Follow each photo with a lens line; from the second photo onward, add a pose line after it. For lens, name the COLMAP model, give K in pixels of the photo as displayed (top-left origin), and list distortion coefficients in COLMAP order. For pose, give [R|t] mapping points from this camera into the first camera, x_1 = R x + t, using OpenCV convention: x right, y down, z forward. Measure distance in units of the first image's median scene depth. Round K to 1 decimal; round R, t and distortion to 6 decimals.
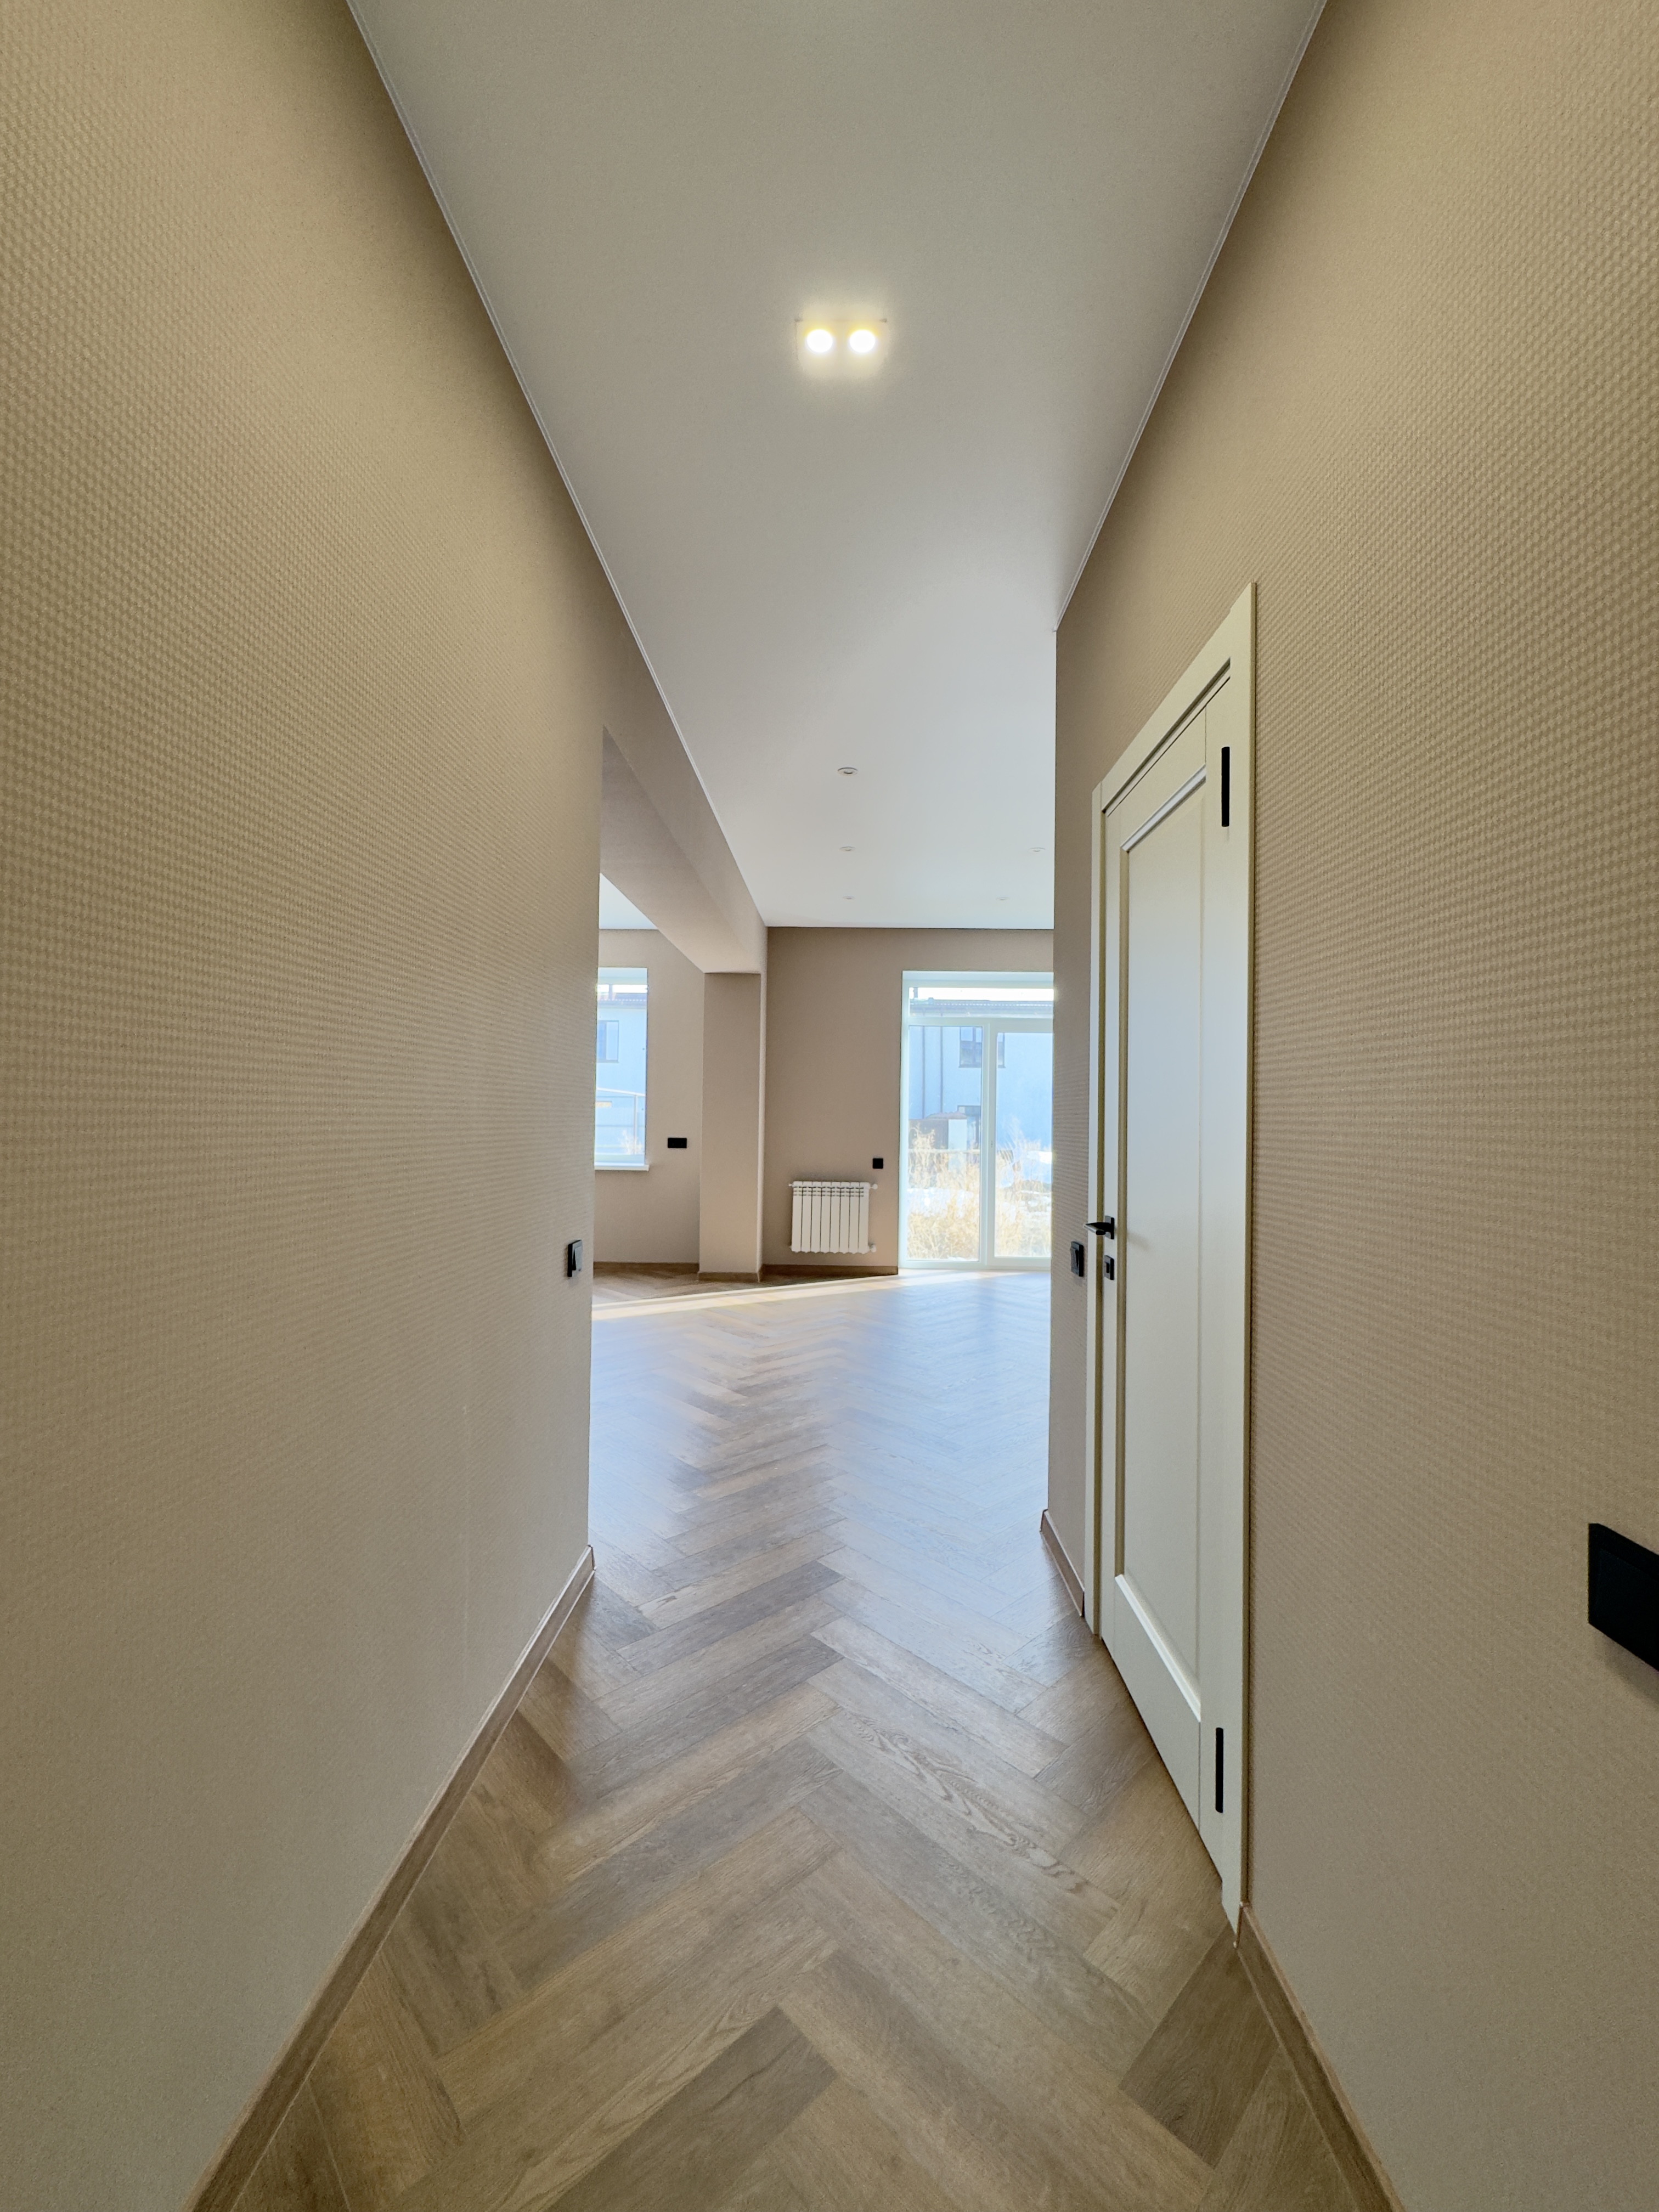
lens RADIAL K [[883.9, 0, 830.7], [0, 883.9, 1105.8], [0, 0, 1]] dist [-0.003653, 0.000673]
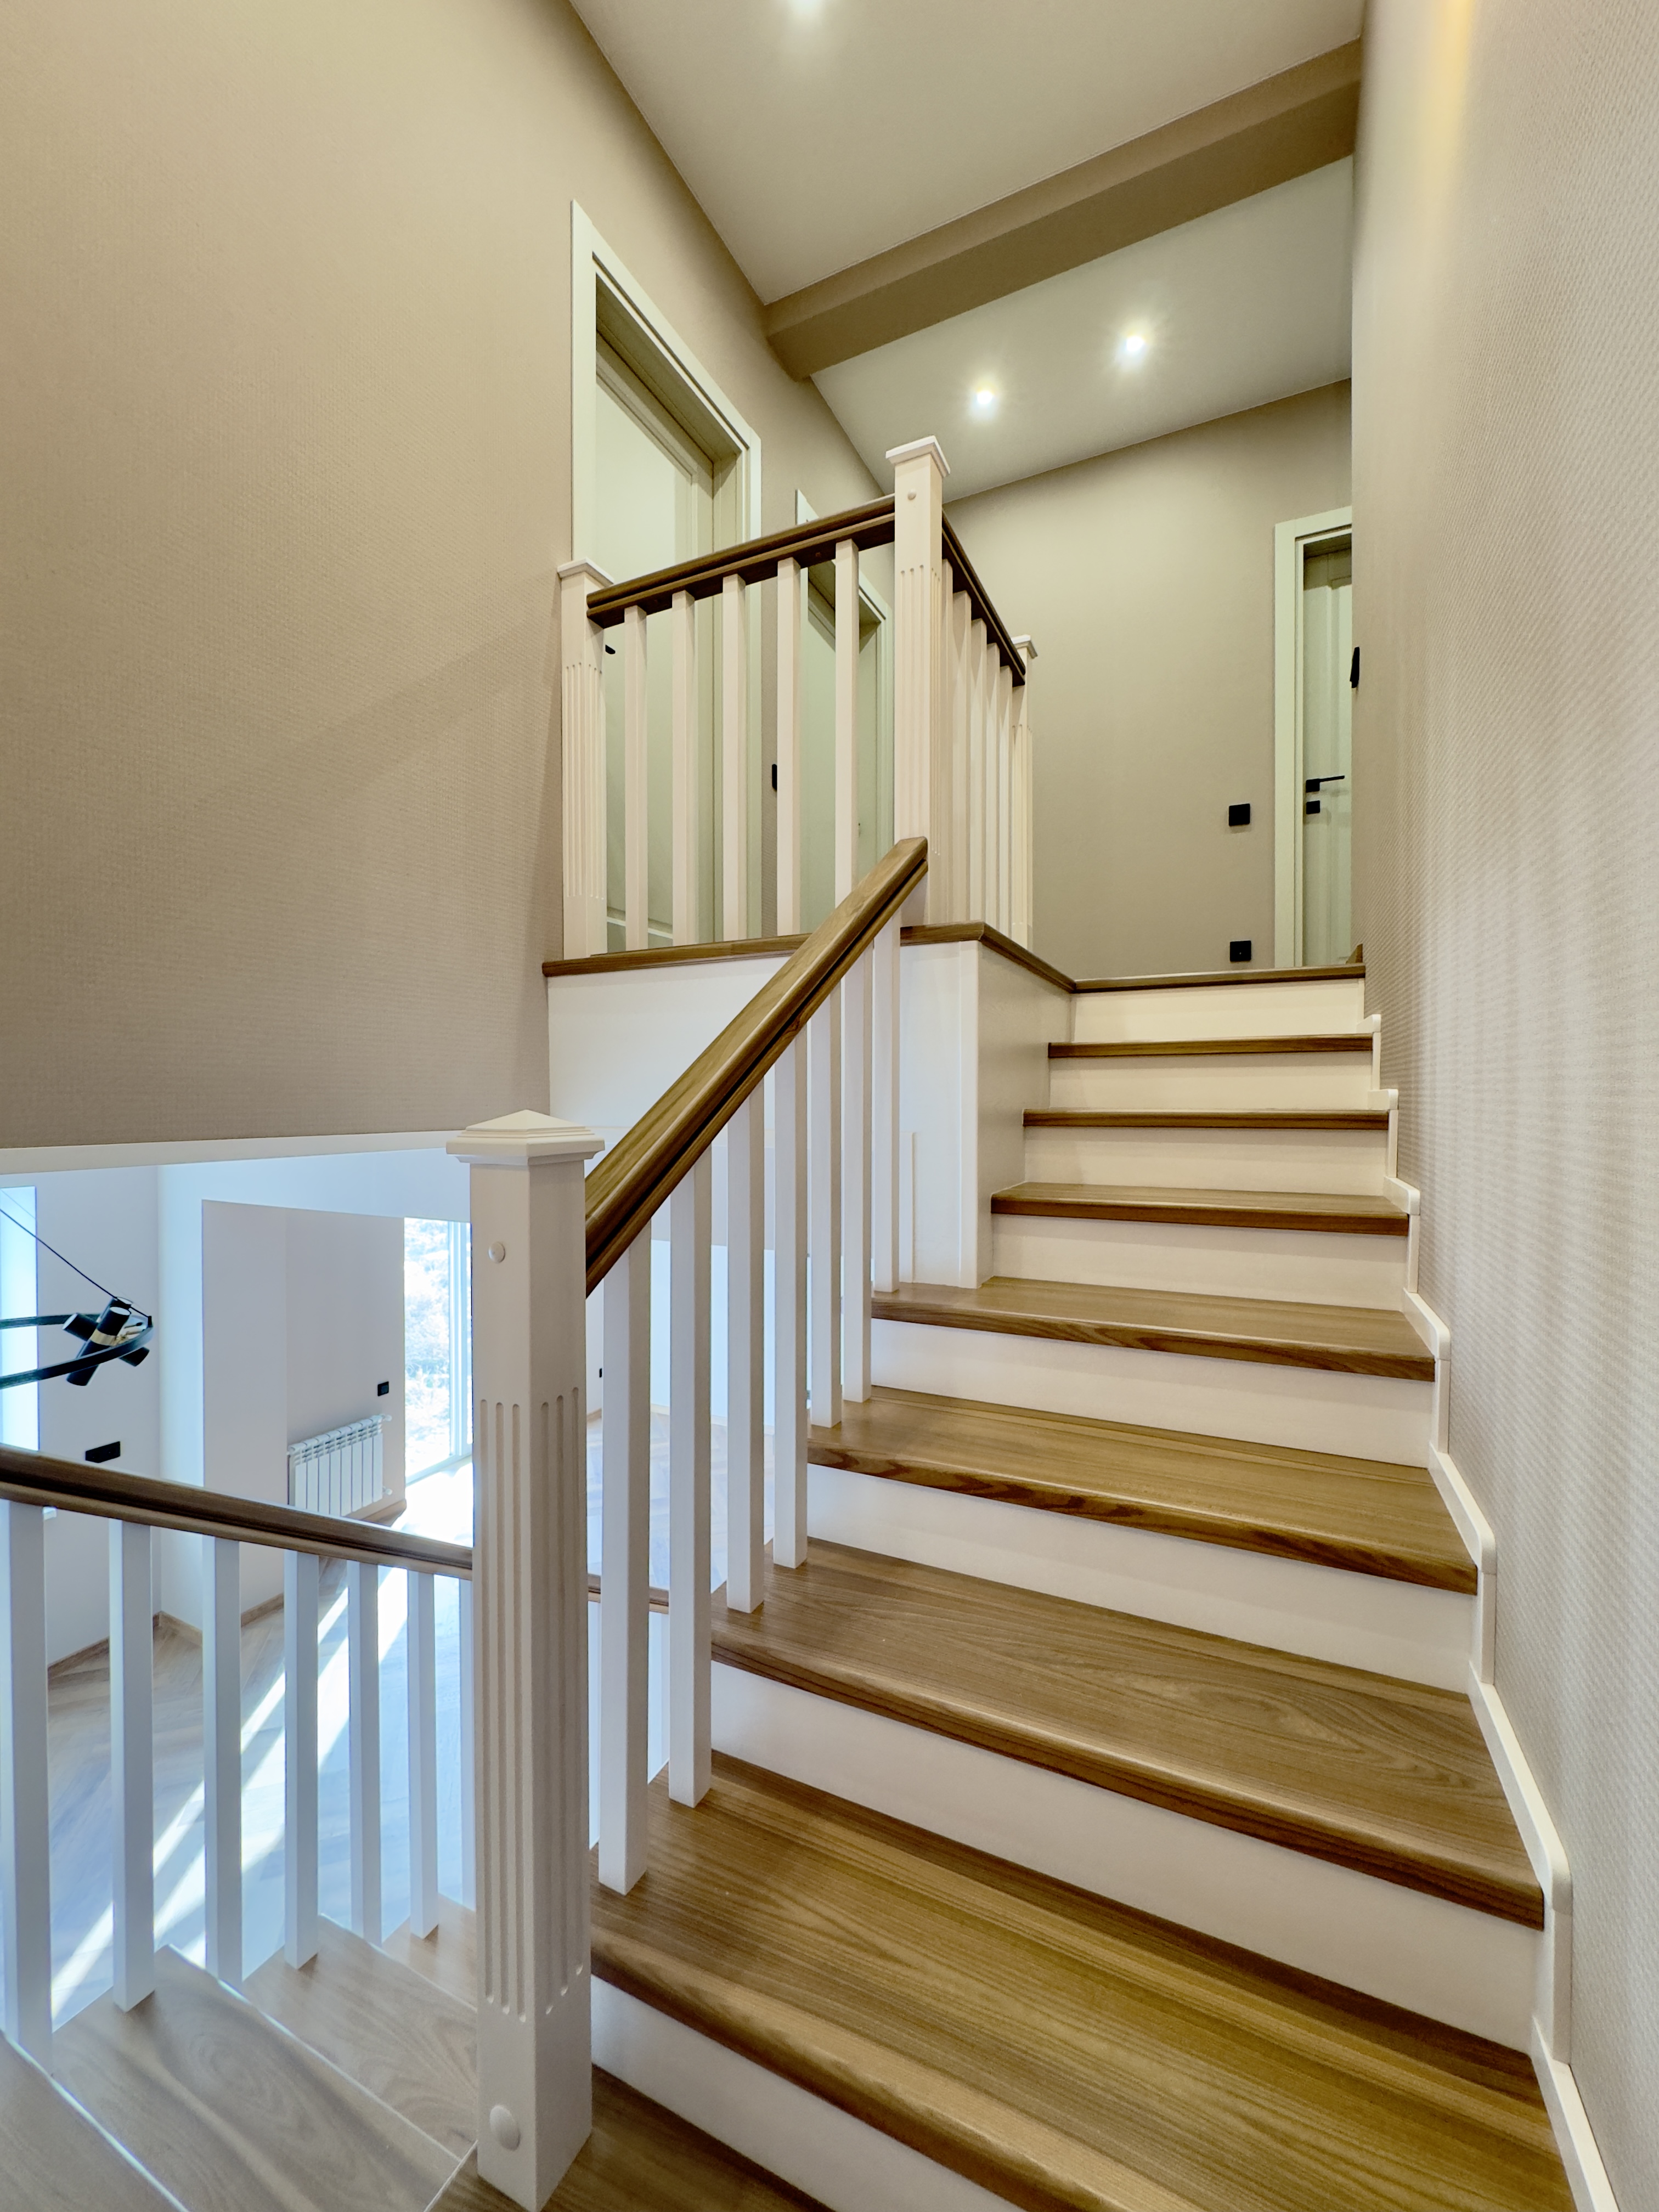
lens RADIAL K [[883.9, 0, 830.7], [0, 883.9, 1105.8], [0, 0, 1]] dist [-0.003653, 0.000673]
pose [[0.420708, -0.017634, 0.907025, -0.536007], [-0.009000, 0.999681, 0.023610, -0.232968], [-0.907151, -0.018096, 0.420415, 0.259011]]
